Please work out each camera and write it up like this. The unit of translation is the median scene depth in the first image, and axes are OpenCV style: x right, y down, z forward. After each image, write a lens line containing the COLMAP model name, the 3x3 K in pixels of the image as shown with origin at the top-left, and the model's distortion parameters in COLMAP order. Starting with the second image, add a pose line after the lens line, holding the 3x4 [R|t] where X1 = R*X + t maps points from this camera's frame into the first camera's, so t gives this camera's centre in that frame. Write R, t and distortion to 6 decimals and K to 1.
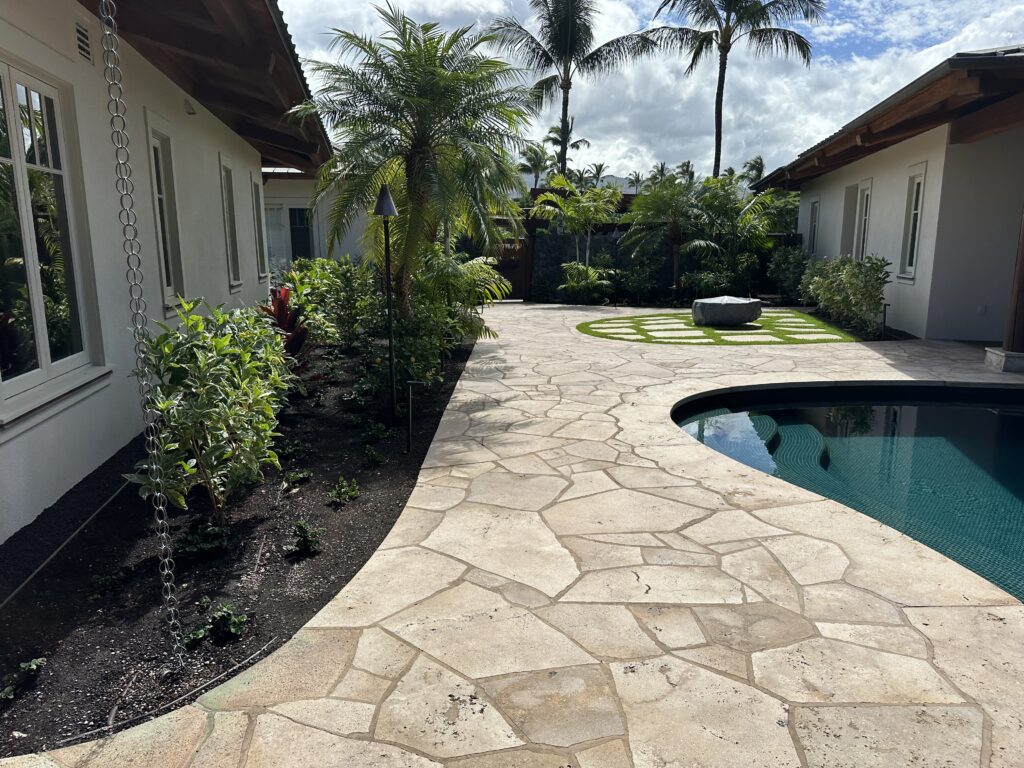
lens RADIAL K [[713.8, 0, 520.9], [0, 713.8, 384.3], [0, 0, 1]] dist [0.089083, -0.101340]
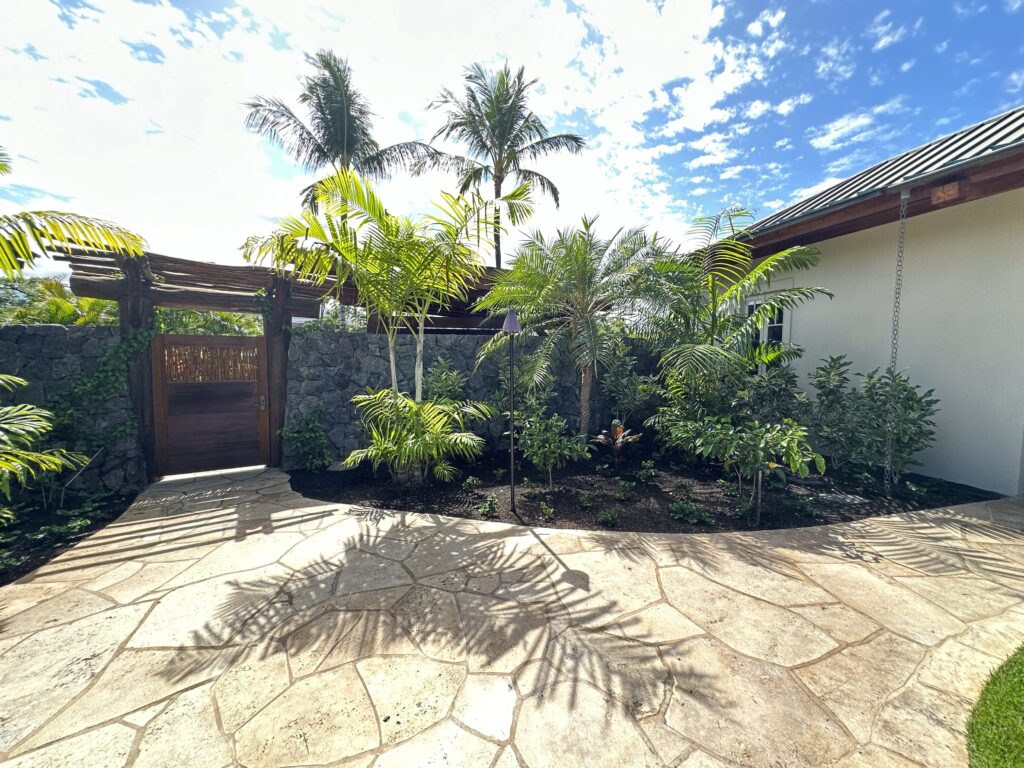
lens RADIAL K [[406.9, 0, 509.5], [0, 406.9, 378.5], [0, 0, 1]] dist [-0.009788, 0.000107]
pose [[0.901421, -0.020760, 0.432446, 0.034457], [0.074891, 0.991269, -0.108521, -0.135408], [-0.426417, 0.130209, 0.895105, 0.697055]]
